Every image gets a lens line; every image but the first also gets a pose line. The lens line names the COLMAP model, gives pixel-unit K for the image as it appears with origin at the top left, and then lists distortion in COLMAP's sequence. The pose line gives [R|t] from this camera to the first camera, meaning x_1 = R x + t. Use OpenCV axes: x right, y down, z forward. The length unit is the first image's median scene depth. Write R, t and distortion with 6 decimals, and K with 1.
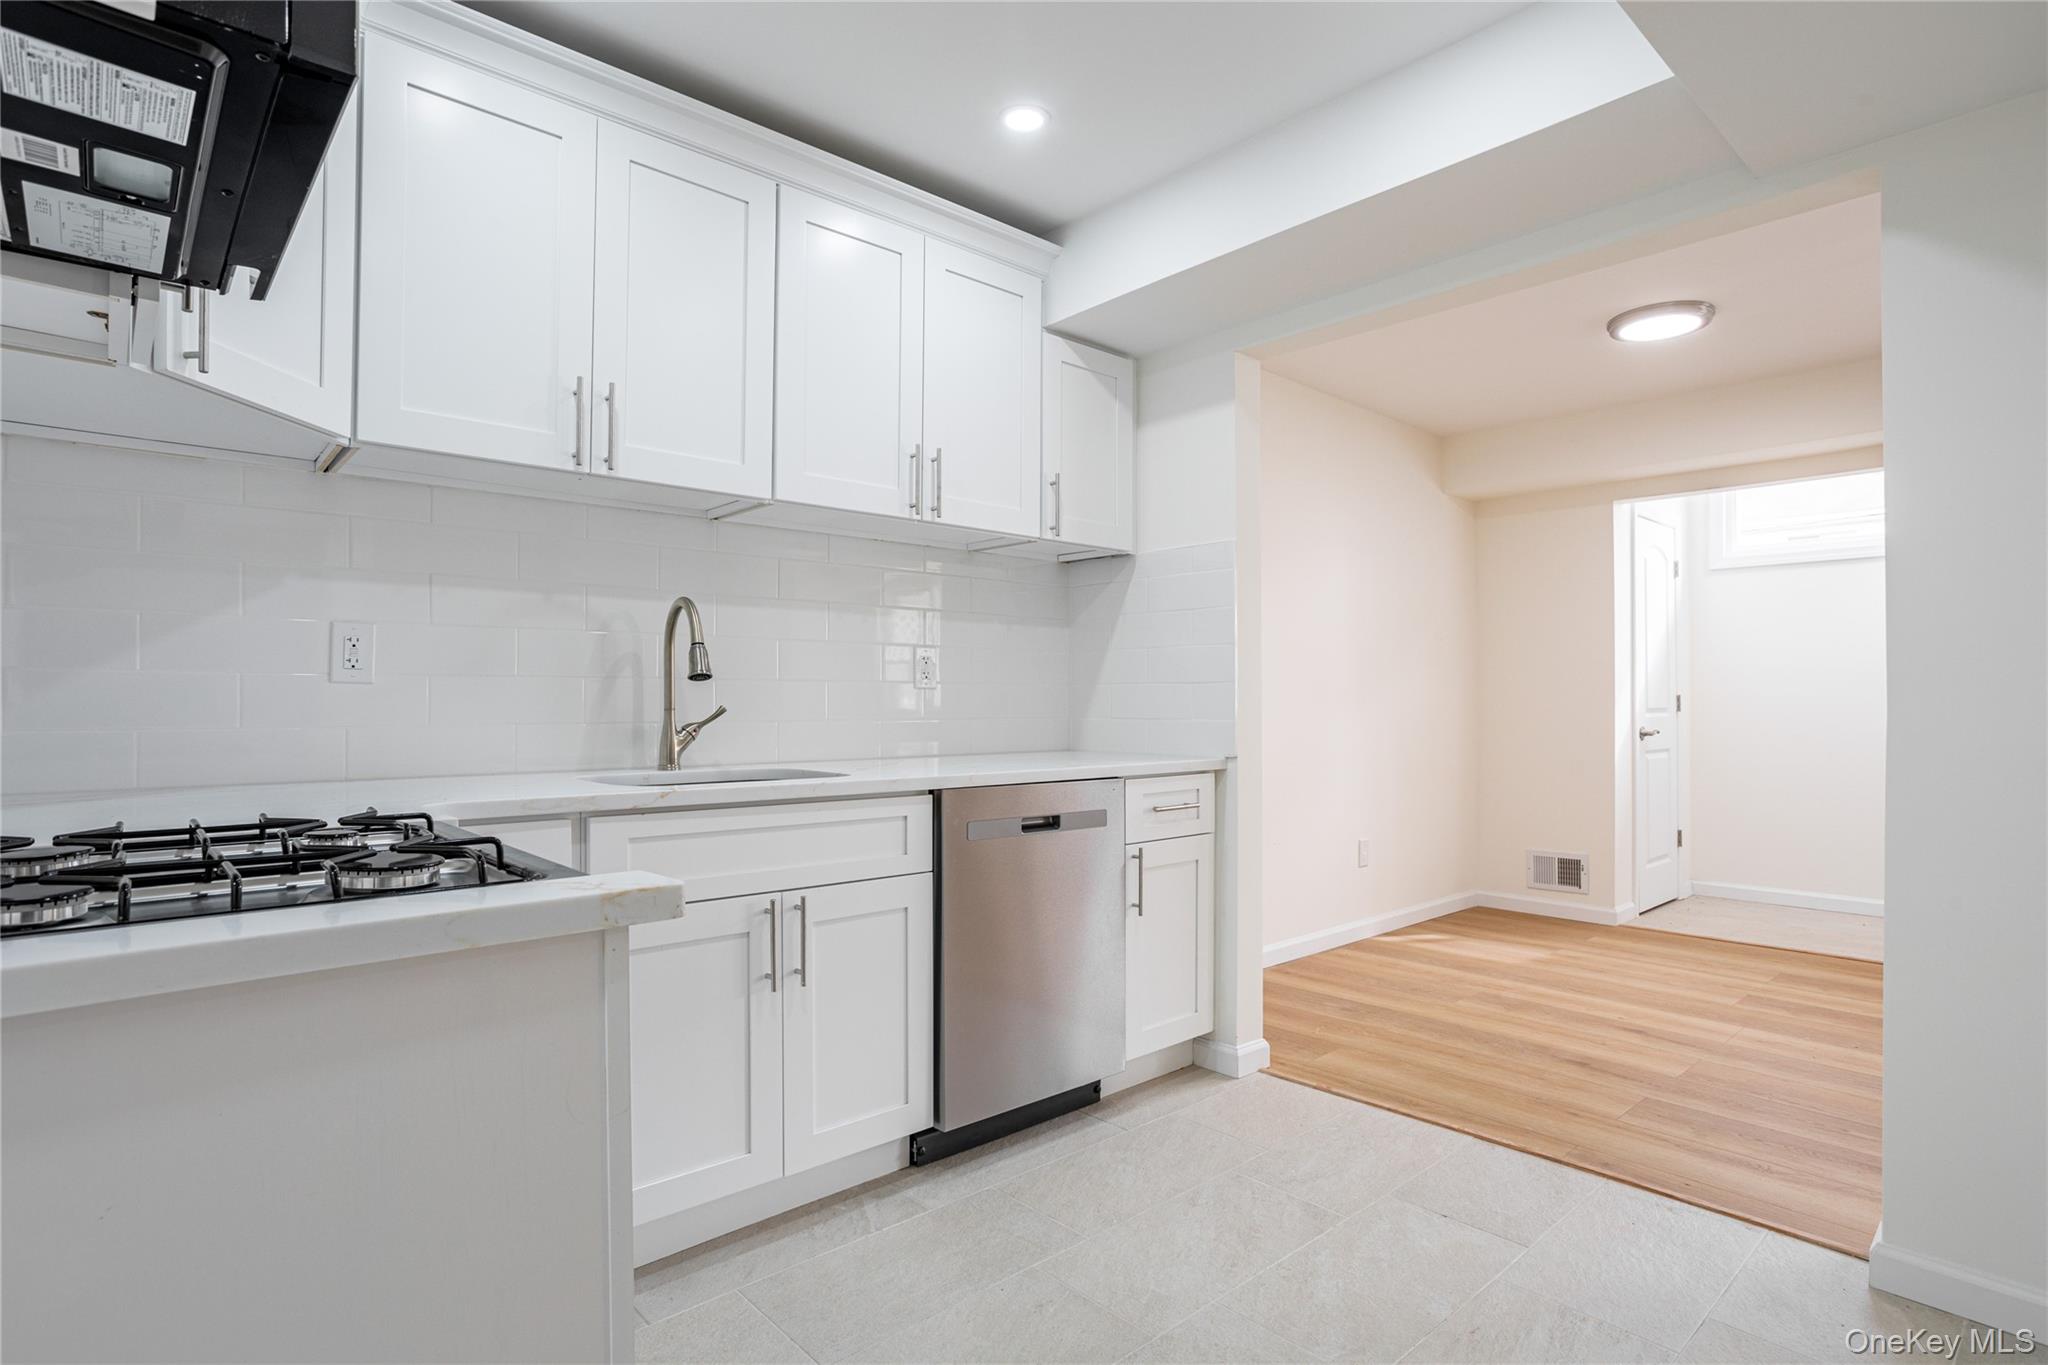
lens RADIAL K [[1038.1, 0, 1024.0], [0, 1038.1, 682.5], [0, 0, 1]] dist [-0.032956, -0.000984]
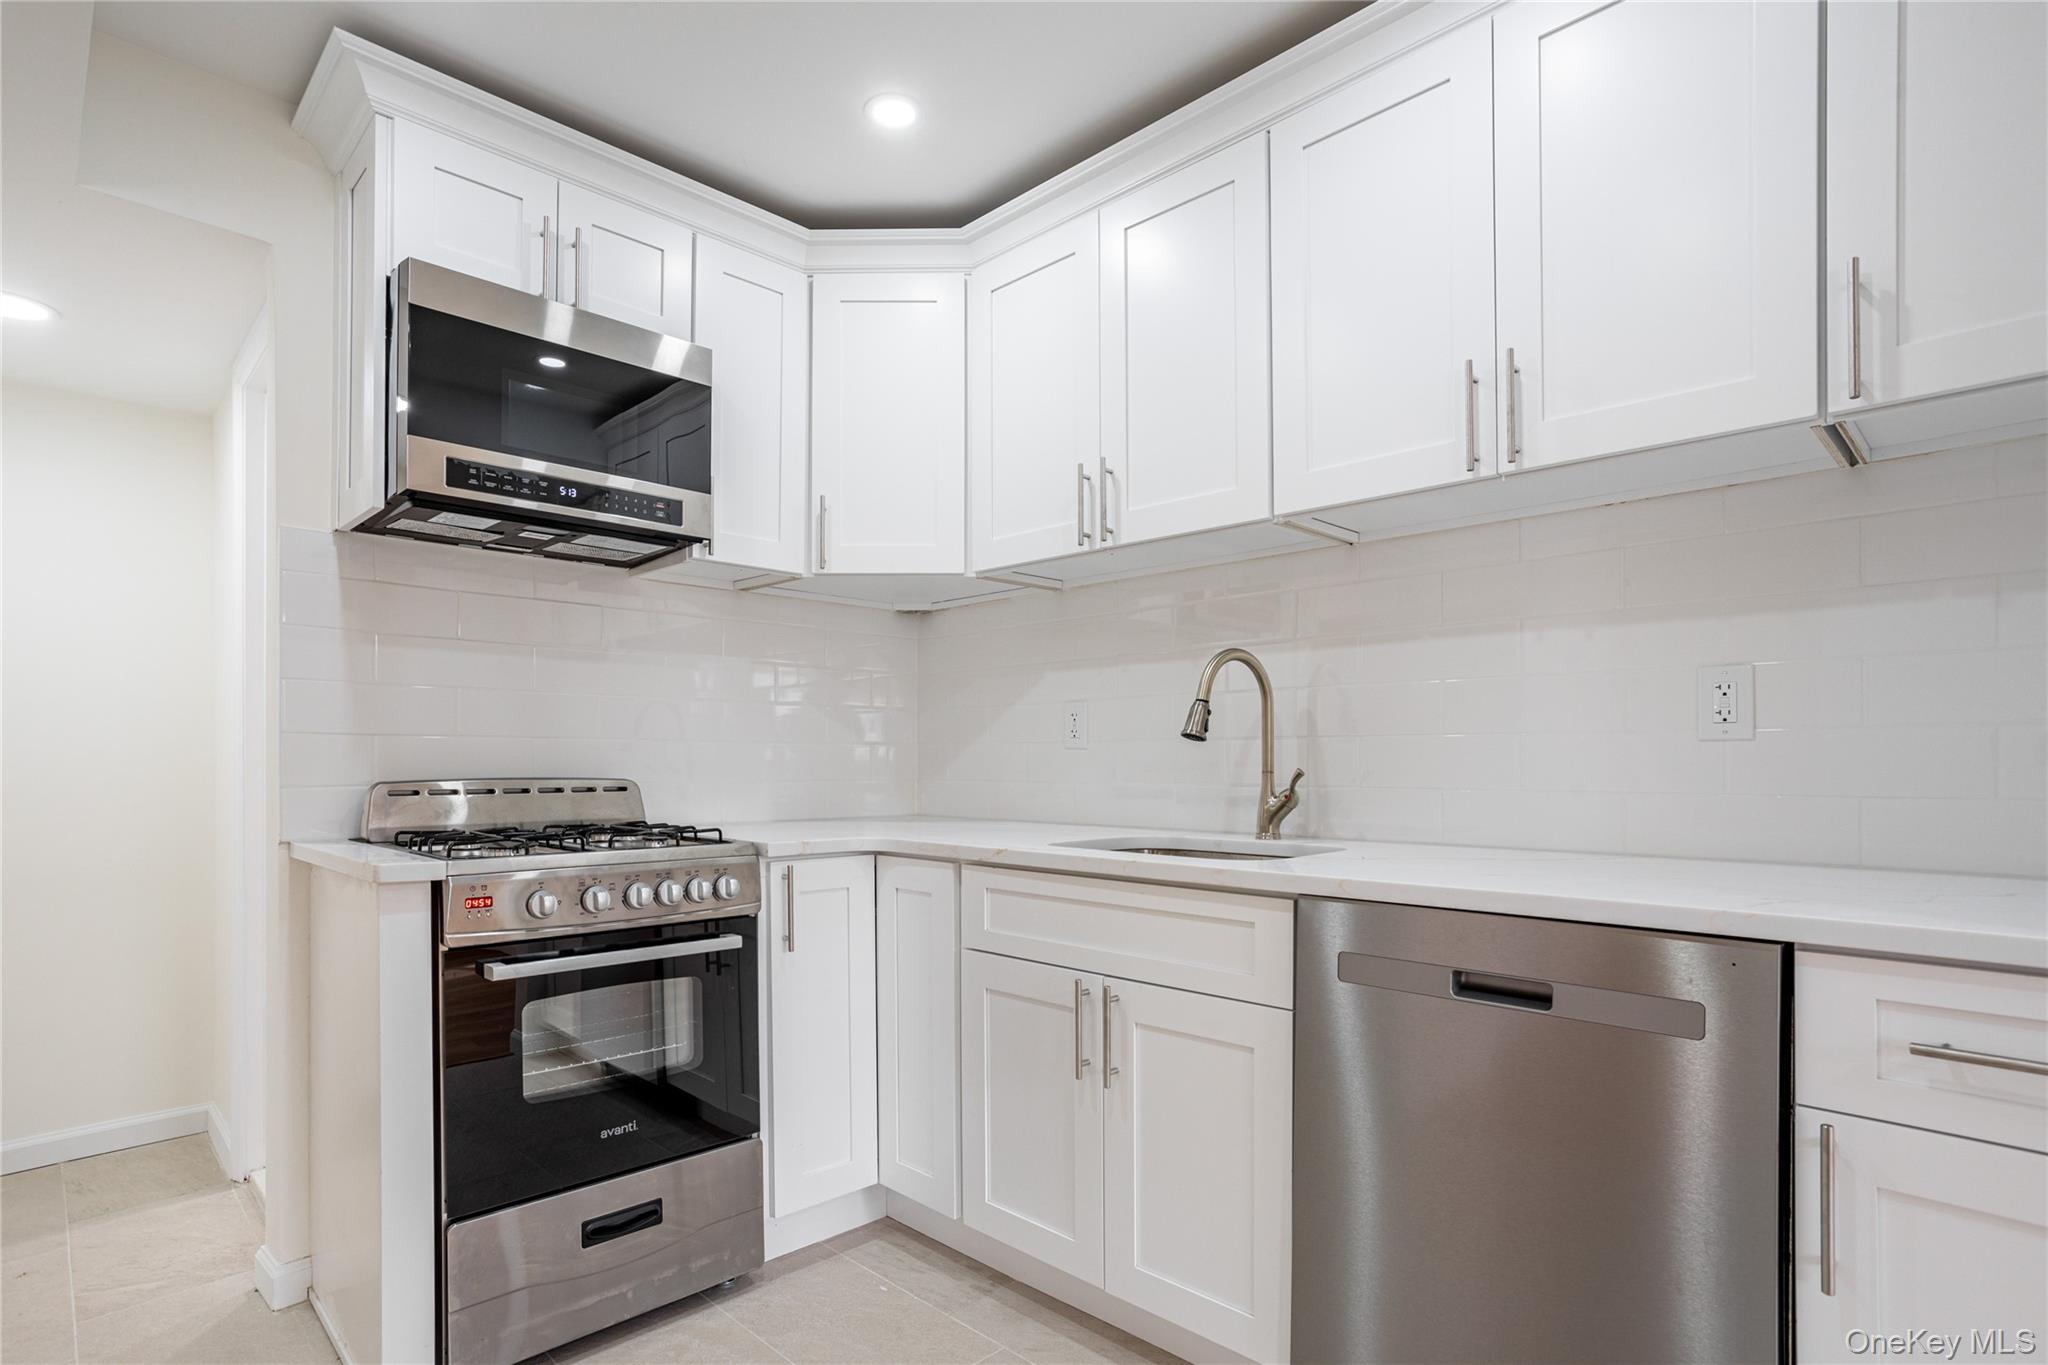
lens RADIAL K [[1038.1, 0, 1017.3], [0, 1038.1, 757.1], [0, 0, 1]] dist [-0.057406, 0.041701]
pose [[0.032986, -0.003052, -0.999451, 0.505666], [0.020432, 0.999788, -0.002379, 0.009889], [0.999247, -0.020343, 0.033041, 0.687279]]
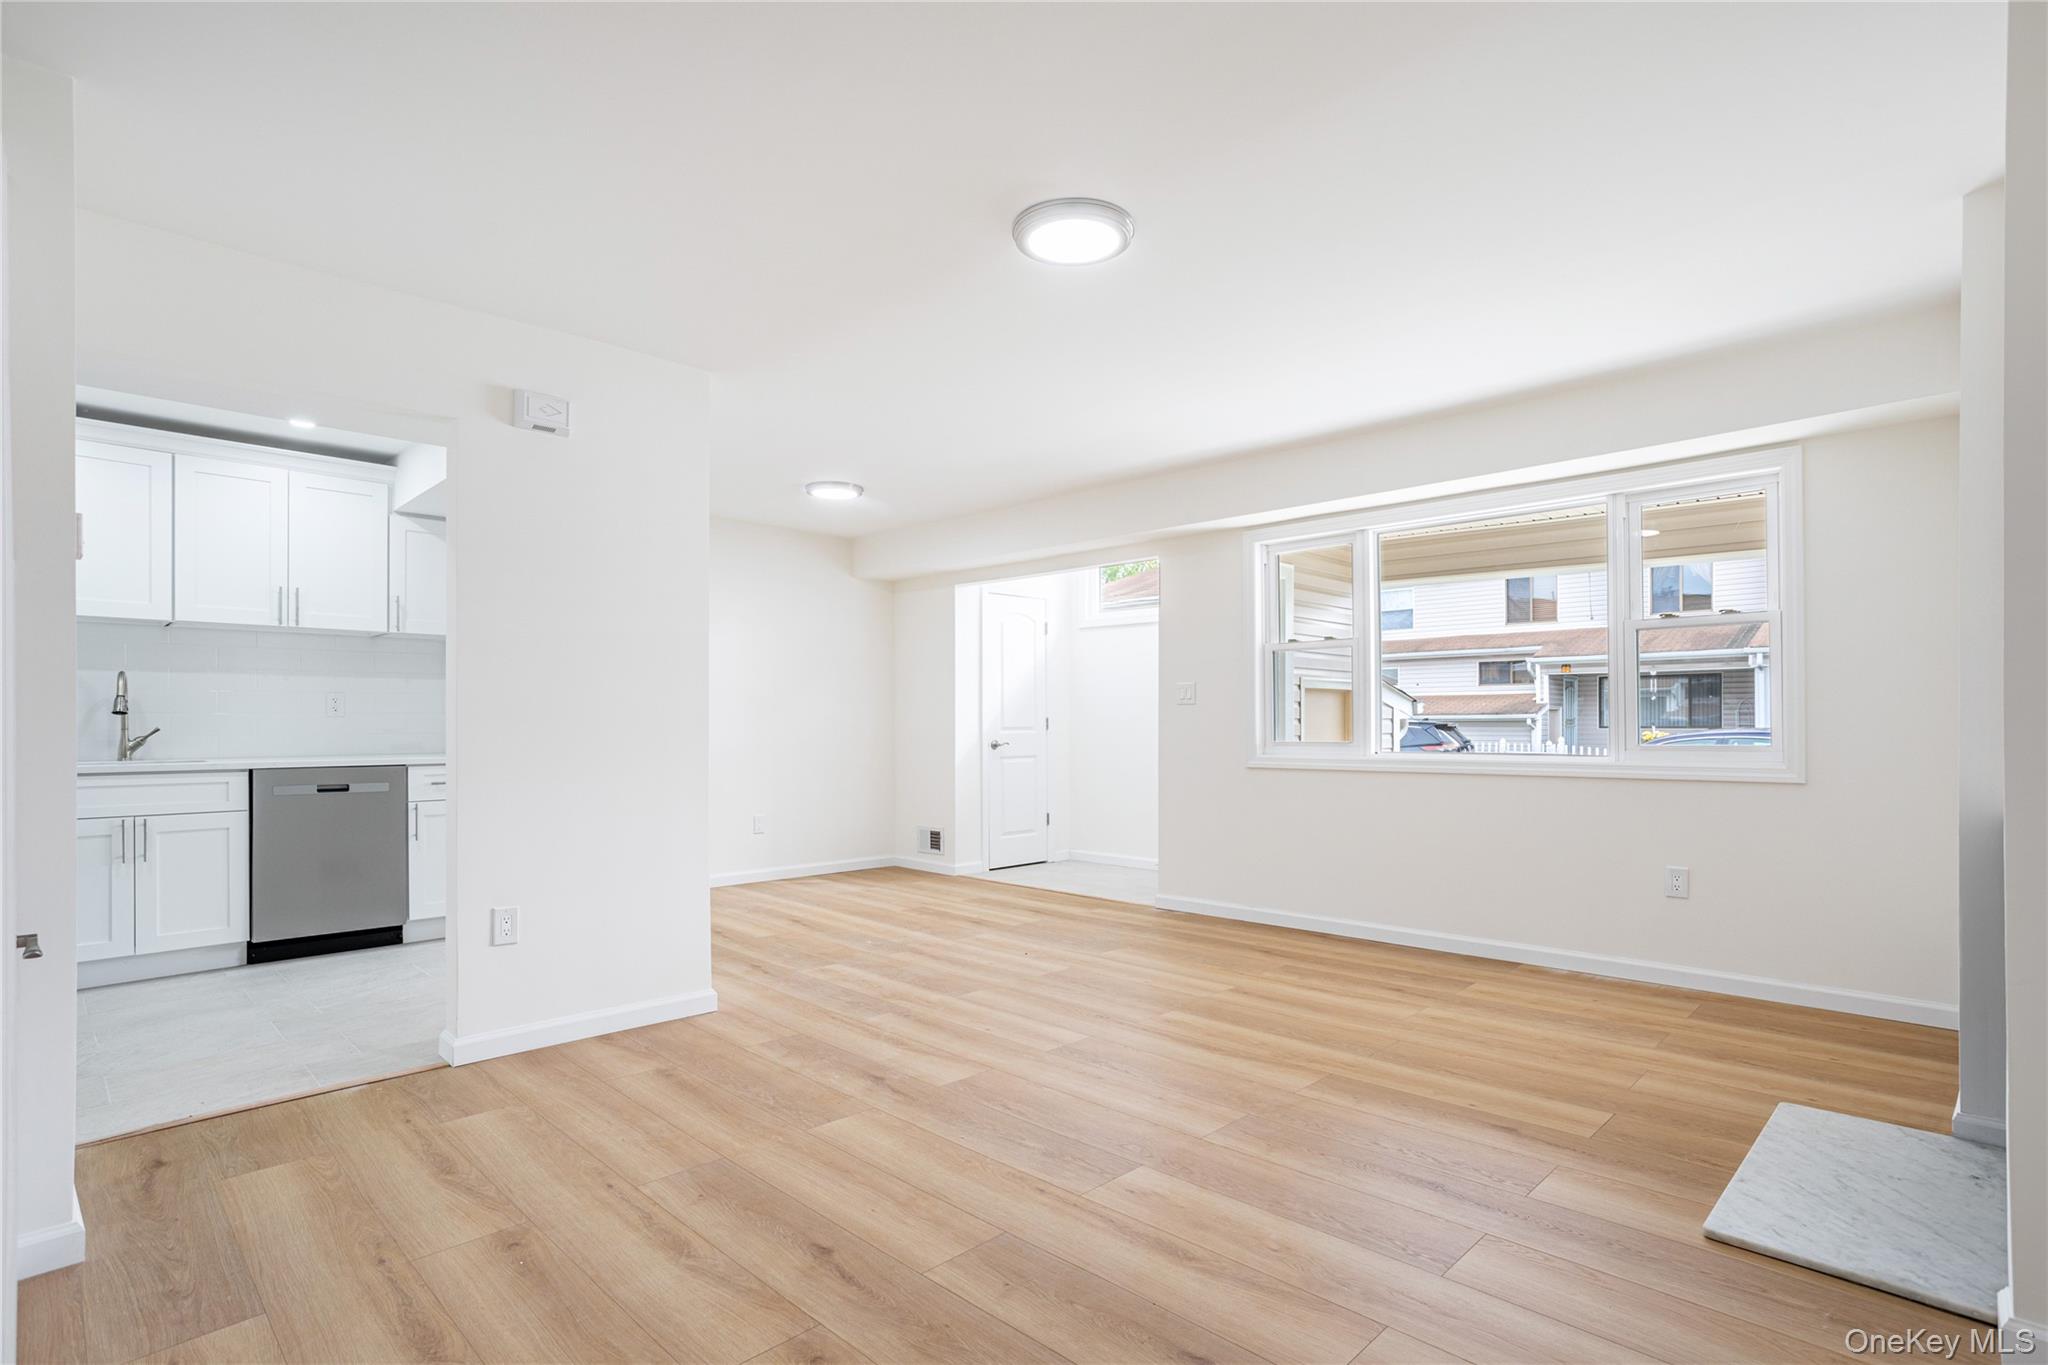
lens RADIAL K [[1007.8, 0, 1016.6], [0, 1007.8, 722.6], [0, 0, 1]] dist [-0.058177, 0.036616]
pose [[0.998821, -0.002927, 0.048462, 1.104045], [0.002036, 0.999828, 0.018424, -0.015079], [-0.048508, -0.018304, 0.998655, -0.811853]]
